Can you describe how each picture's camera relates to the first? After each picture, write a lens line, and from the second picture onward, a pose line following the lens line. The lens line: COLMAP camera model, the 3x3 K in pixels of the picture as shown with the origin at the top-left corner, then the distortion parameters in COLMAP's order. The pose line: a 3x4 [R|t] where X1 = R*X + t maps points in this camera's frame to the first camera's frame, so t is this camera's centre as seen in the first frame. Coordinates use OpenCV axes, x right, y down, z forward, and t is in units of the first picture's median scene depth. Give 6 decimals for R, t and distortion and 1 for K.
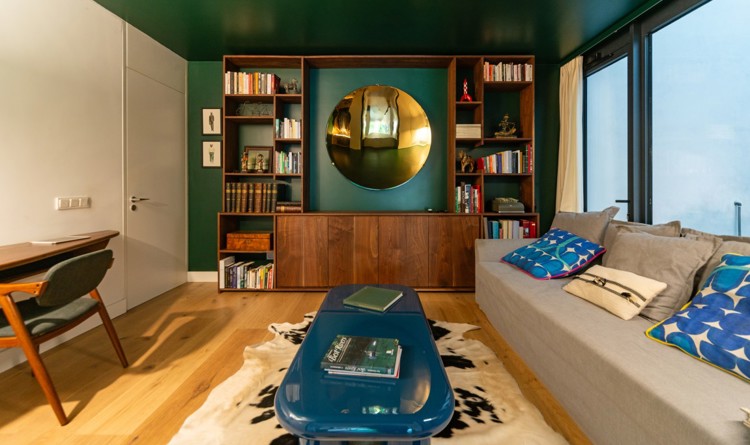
lens RADIAL K [[300.9, 0, 374.6], [0, 300.9, 201.2], [0, 0, 1]] dist [-0.001358, -0.000036]
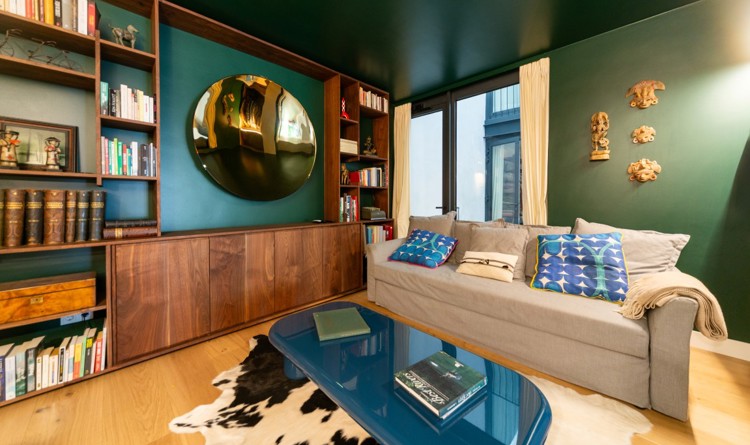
lens RADIAL K [[273.2, 0, 374.0], [0, 273.2, 212.1], [0, 0, 1]] dist [0.002422, 0.000131]
pose [[0.707620, -0.034193, 0.705766, -0.333503], [0.030793, 0.999372, 0.017544, -0.010765], [-0.705922, 0.009318, 0.708228, 0.242400]]
